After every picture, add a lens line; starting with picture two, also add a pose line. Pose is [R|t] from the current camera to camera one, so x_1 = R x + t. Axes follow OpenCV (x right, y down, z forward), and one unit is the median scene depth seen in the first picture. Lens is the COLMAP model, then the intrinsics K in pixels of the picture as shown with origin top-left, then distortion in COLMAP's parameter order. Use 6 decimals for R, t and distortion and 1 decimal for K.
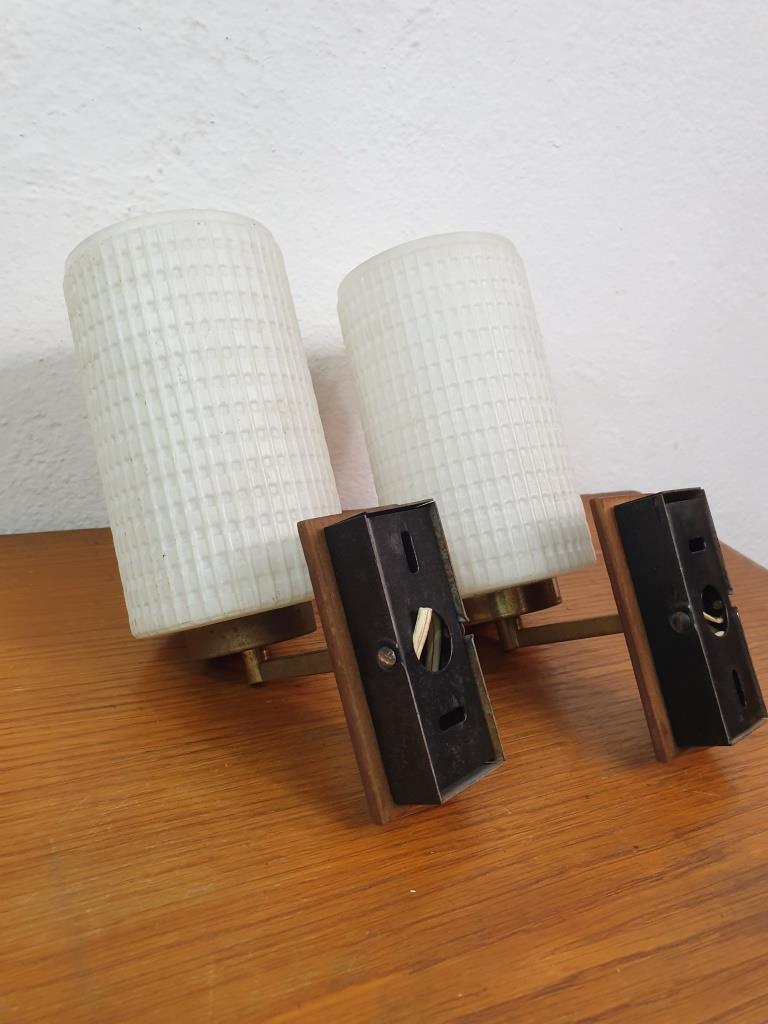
lens RADIAL K [[844.4, 0, 382.3], [0, 844.4, 500.6], [0, 0, 1]] dist [0.000676, 0.041753]
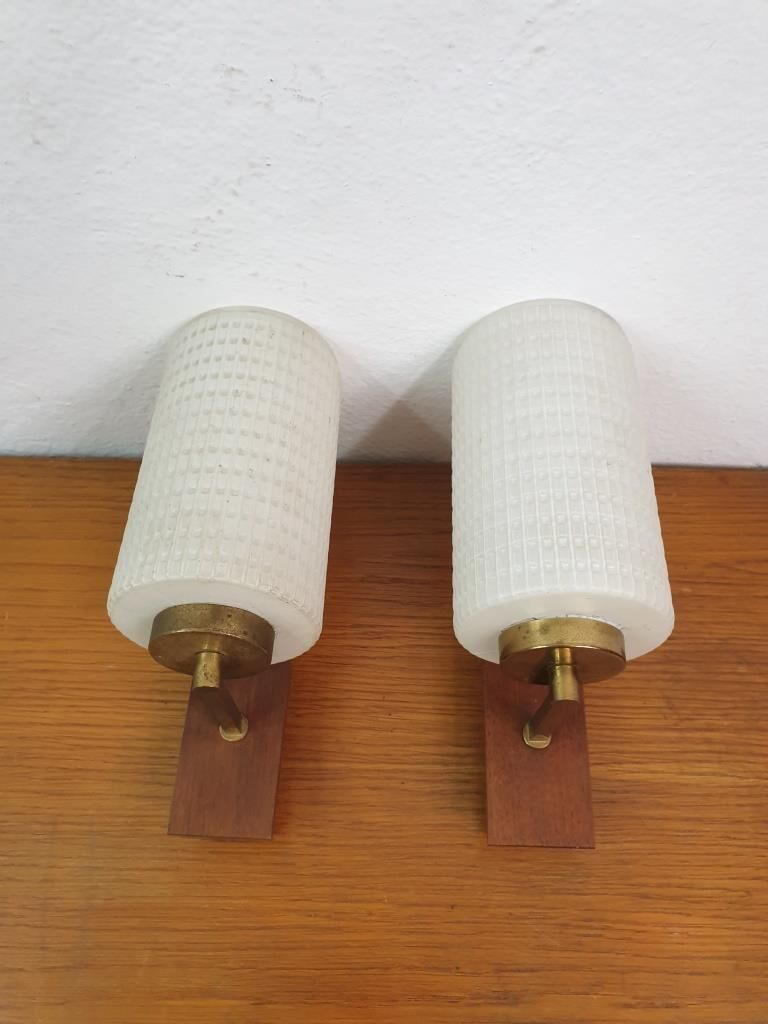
lens RADIAL K [[844.4, 0, 375.6], [0, 844.4, 519.1], [0, 0, 1]] dist [0.000676, 0.041753]
pose [[0.892621, 0.314882, -0.322610, 0.280849], [-0.050328, 0.780758, 0.622803, -0.707363], [0.447989, -0.539691, 0.712769, 0.256153]]
